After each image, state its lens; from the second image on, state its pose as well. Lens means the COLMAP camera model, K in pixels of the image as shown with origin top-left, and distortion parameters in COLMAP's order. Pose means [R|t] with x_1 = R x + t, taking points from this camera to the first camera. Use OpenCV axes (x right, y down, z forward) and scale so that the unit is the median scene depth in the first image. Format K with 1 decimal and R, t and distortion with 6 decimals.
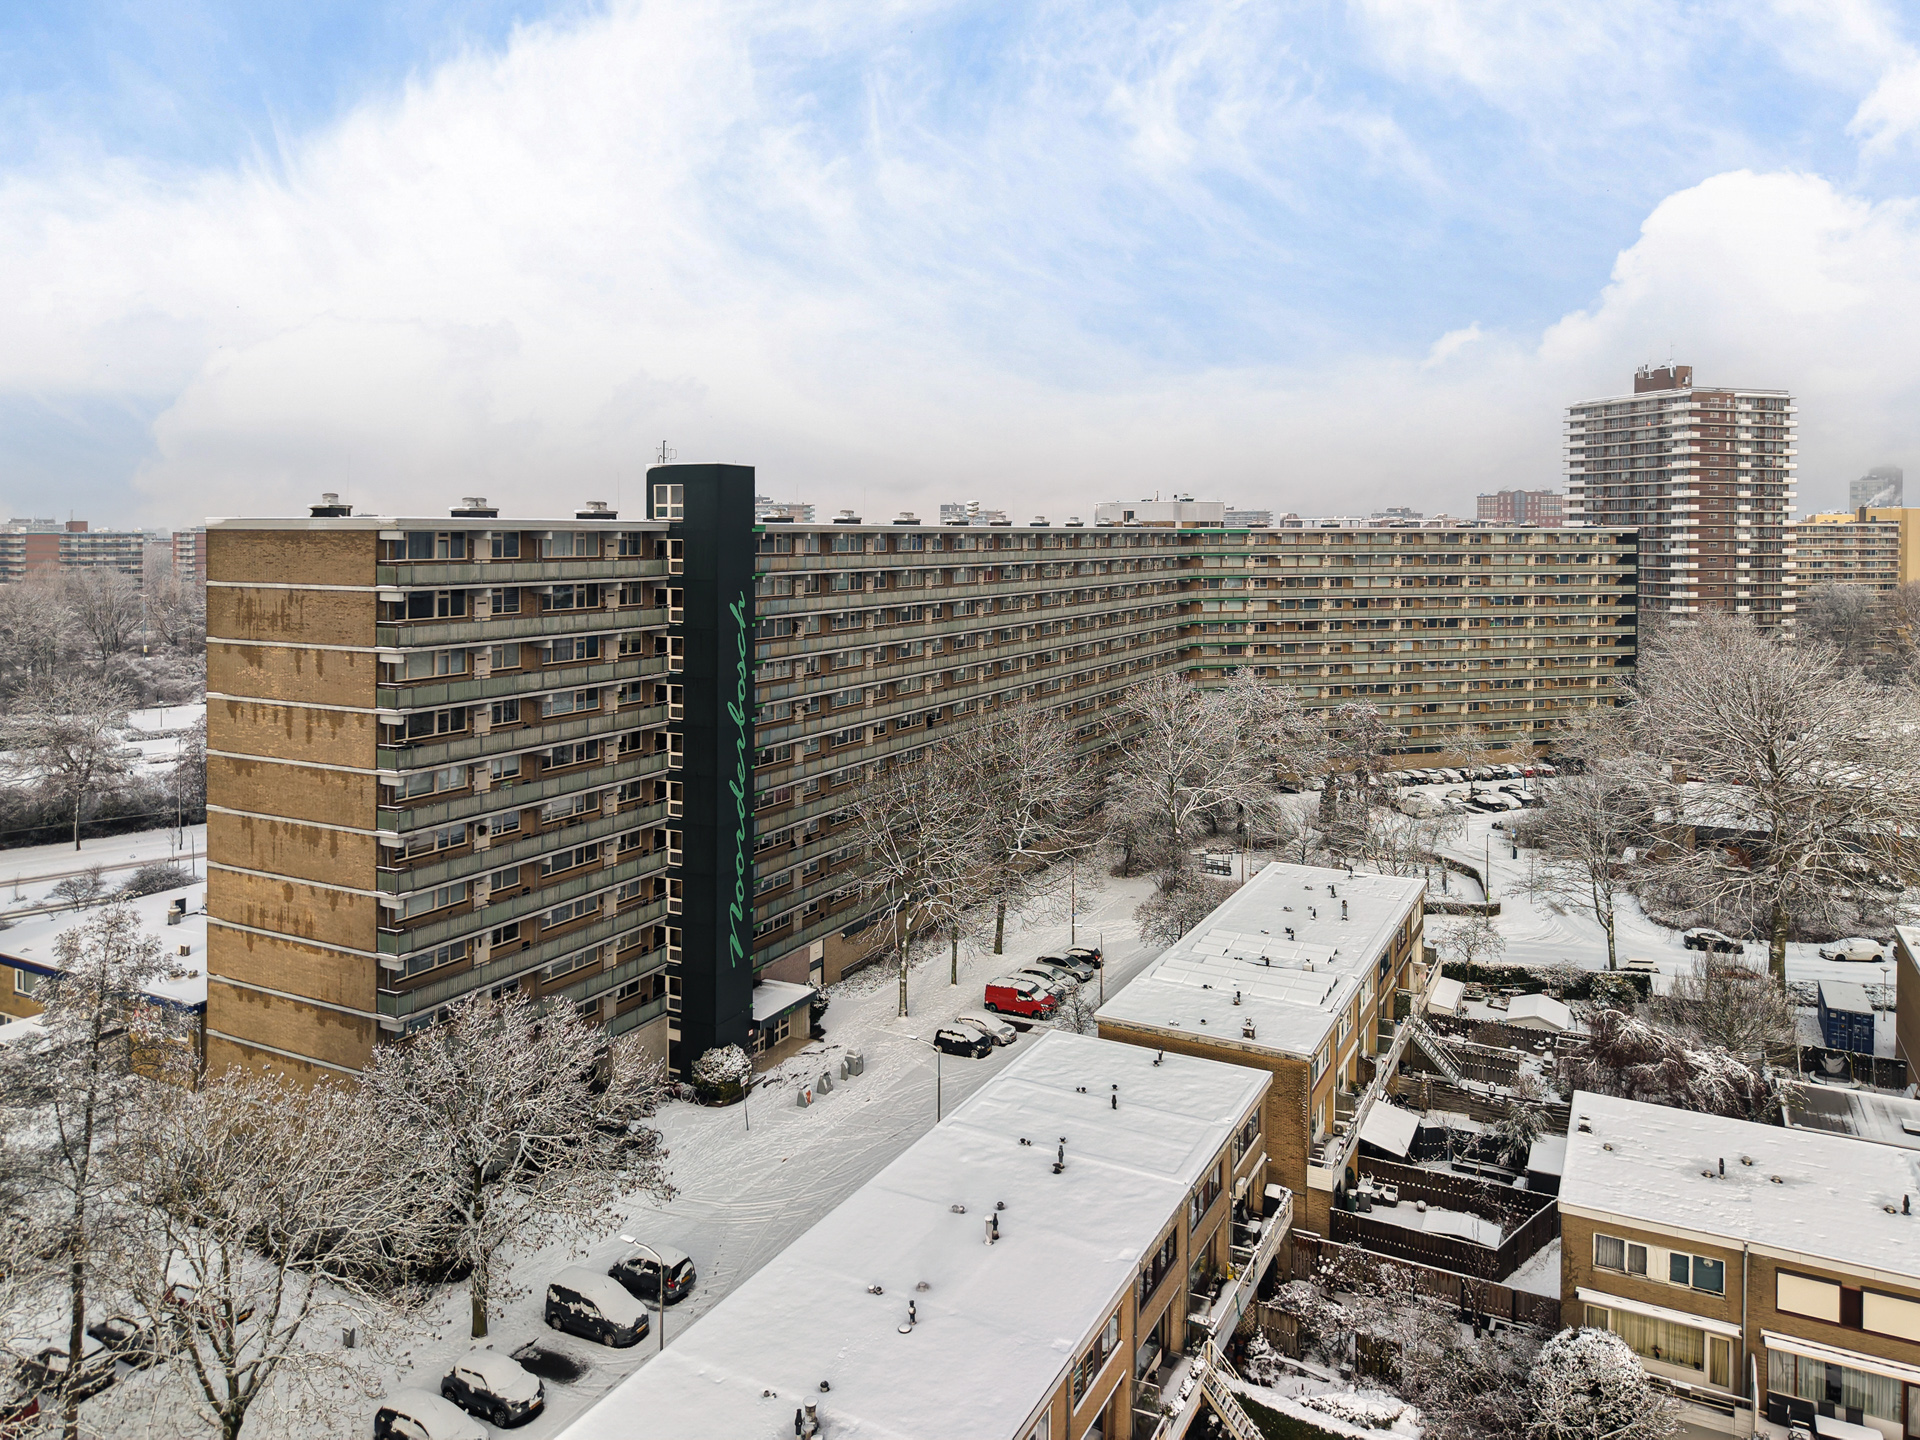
lens RADIAL K [[1349.4, 0, 959.9], [0, 1349.4, 554.1], [0, 0, 1]] dist [0.012363, 0.000111]
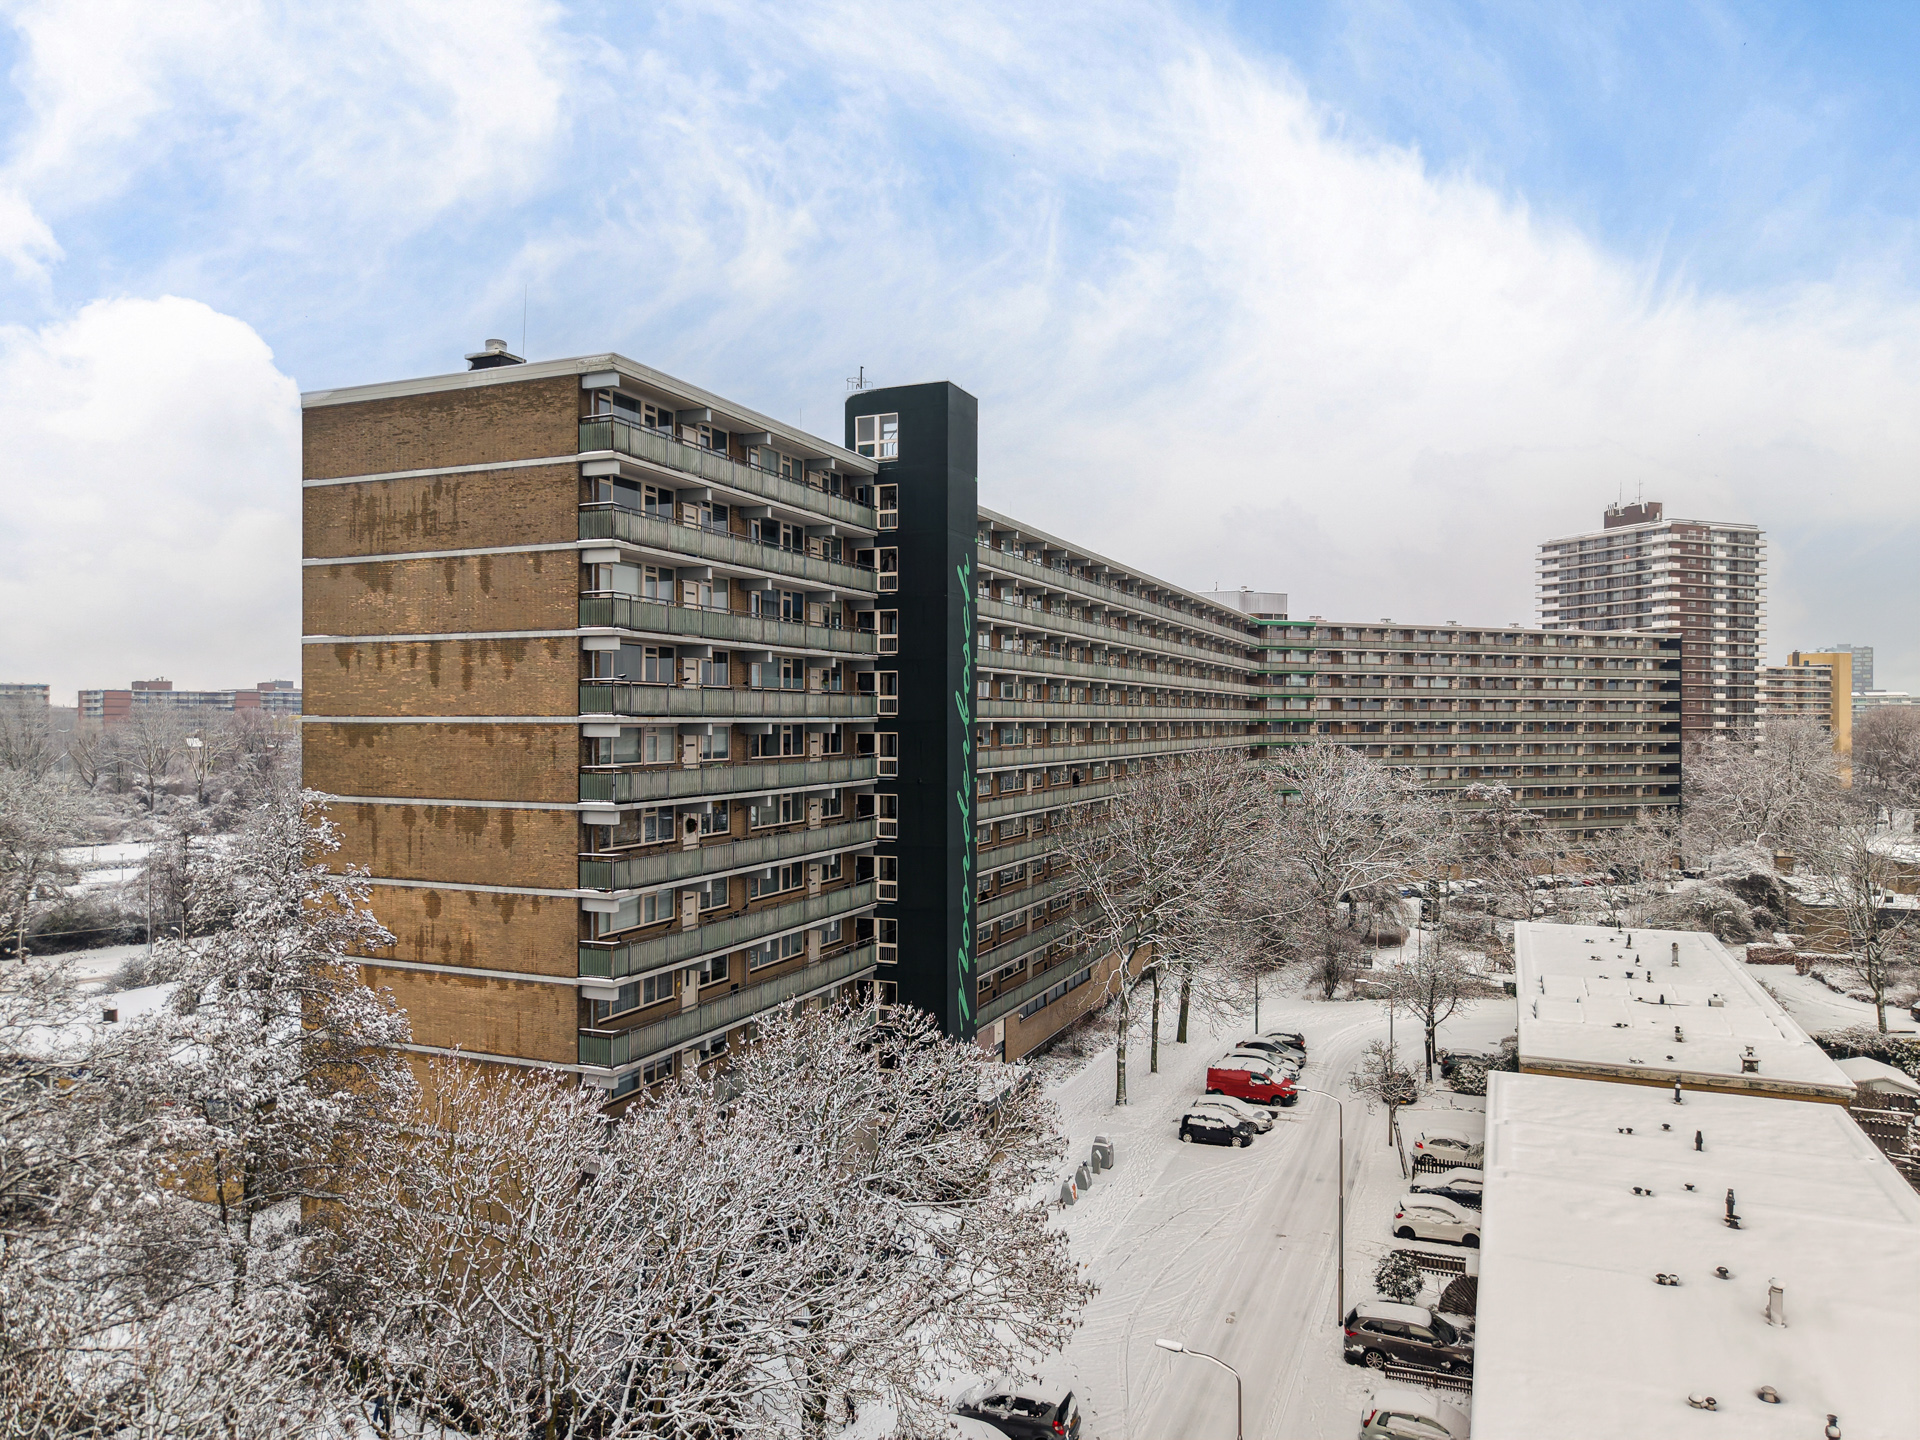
lens RADIAL K [[1301.2, 0, 956.3], [0, 1301.2, 717.5], [0, 0, 1]] dist [0.032914, -0.038538]
pose [[0.997116, -0.004311, 0.075772, -0.211266], [0.005716, 0.999815, -0.018339, 0.128262], [-0.075679, 0.018719, 0.996957, 0.227455]]
